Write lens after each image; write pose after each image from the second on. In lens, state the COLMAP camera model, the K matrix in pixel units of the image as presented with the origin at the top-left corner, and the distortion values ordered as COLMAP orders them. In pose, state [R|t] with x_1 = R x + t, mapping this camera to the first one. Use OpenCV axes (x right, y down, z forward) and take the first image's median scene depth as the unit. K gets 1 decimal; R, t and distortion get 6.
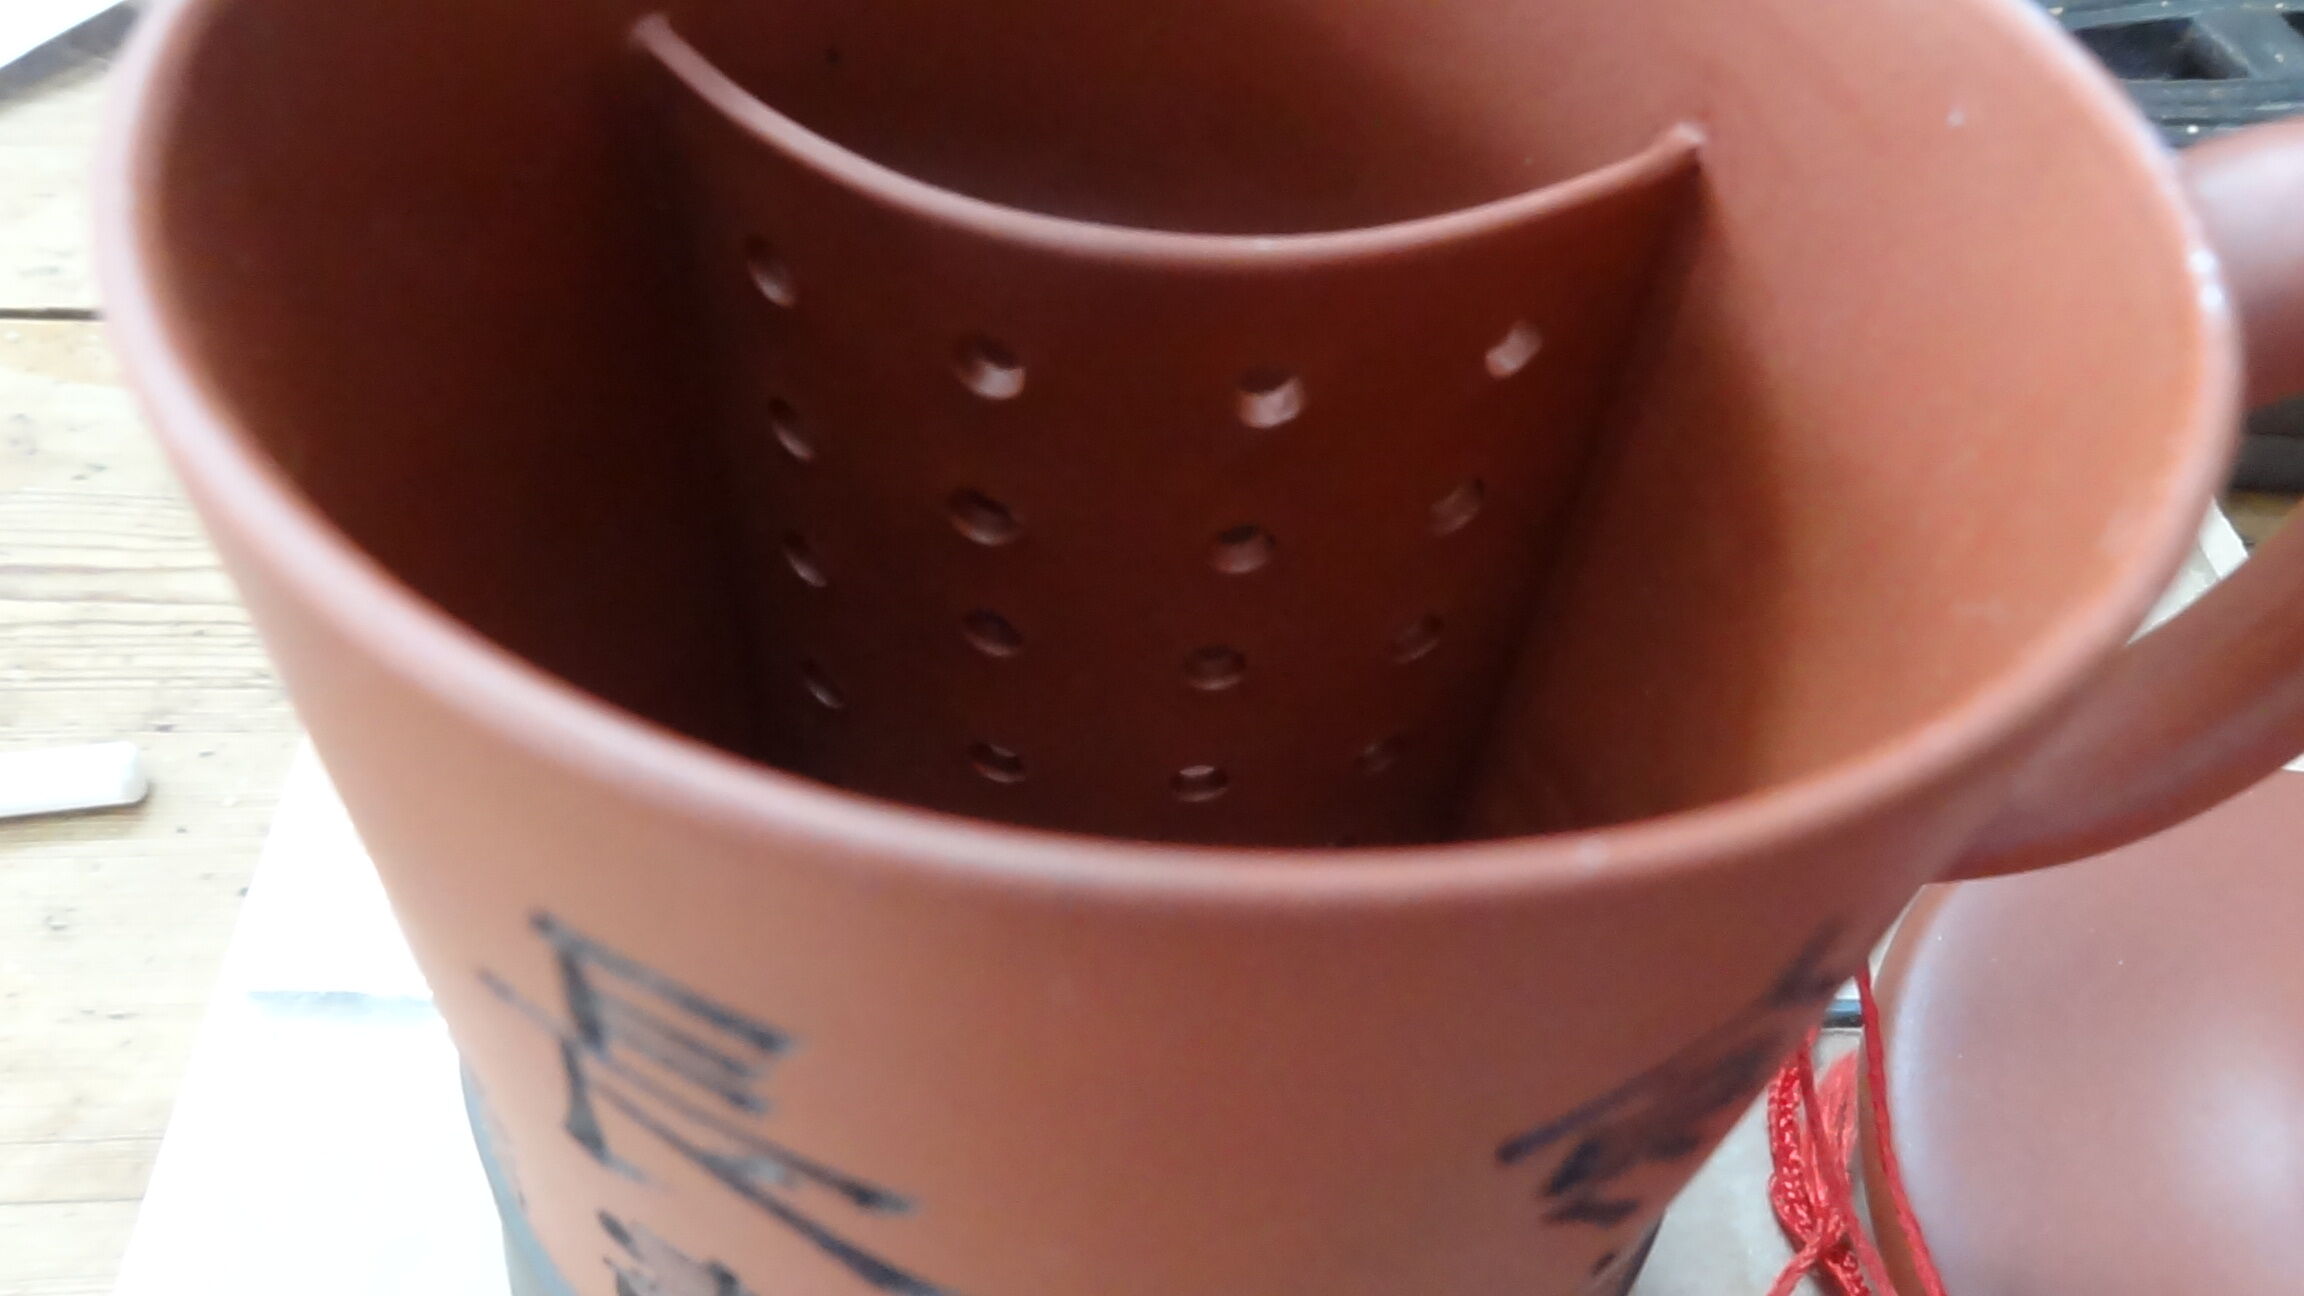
lens RADIAL K [[1794.4, 0, 1156.2], [0, 1794.4, 653.0], [0, 0, 1]] dist [-0.006877, -0.001530]
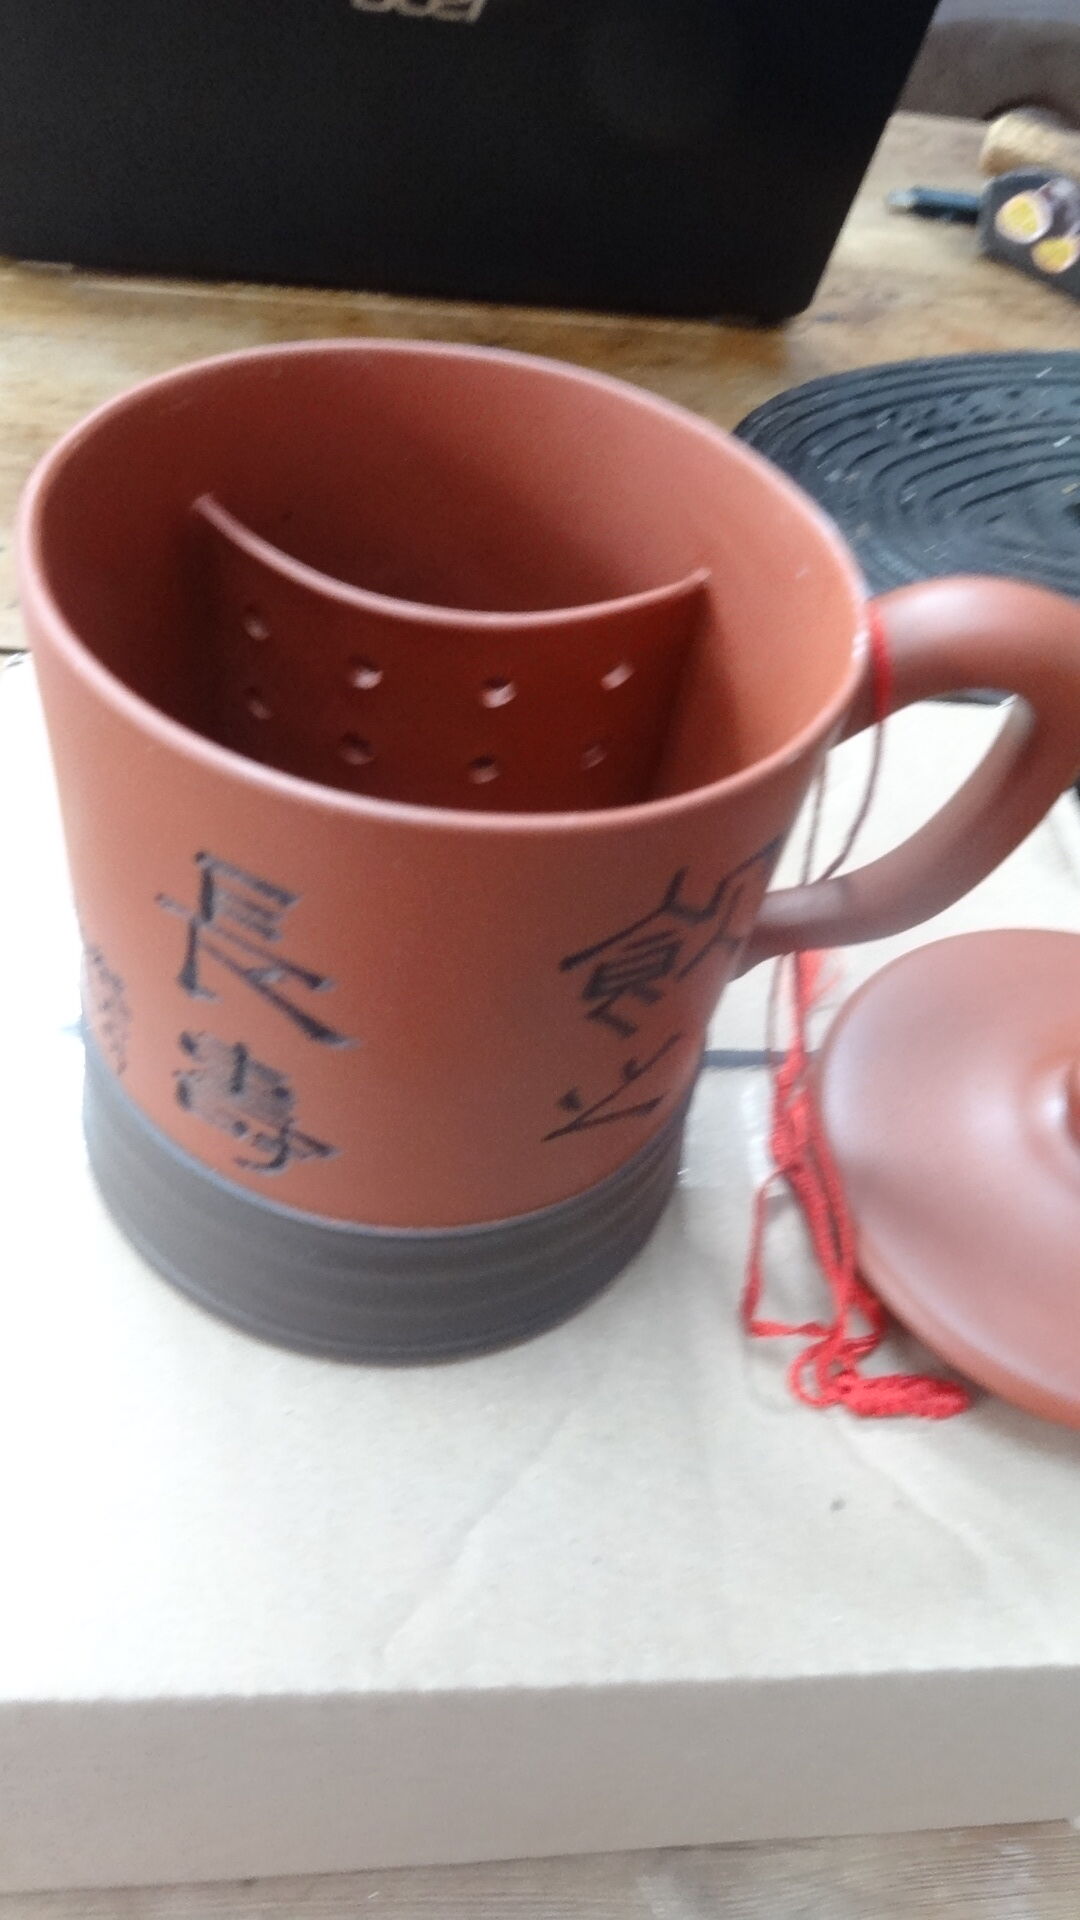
lens RADIAL K [[1495.3, 0, 543.6], [0, 1495.3, 959.8], [0, 0, 1]] dist [-0.006877, -0.001530]
pose [[0.998193, 0.029449, 0.052386, 0.034952], [-0.029140, 0.999553, -0.006639, 0.185084], [-0.052558, 0.005100, 0.998605, -0.759555]]
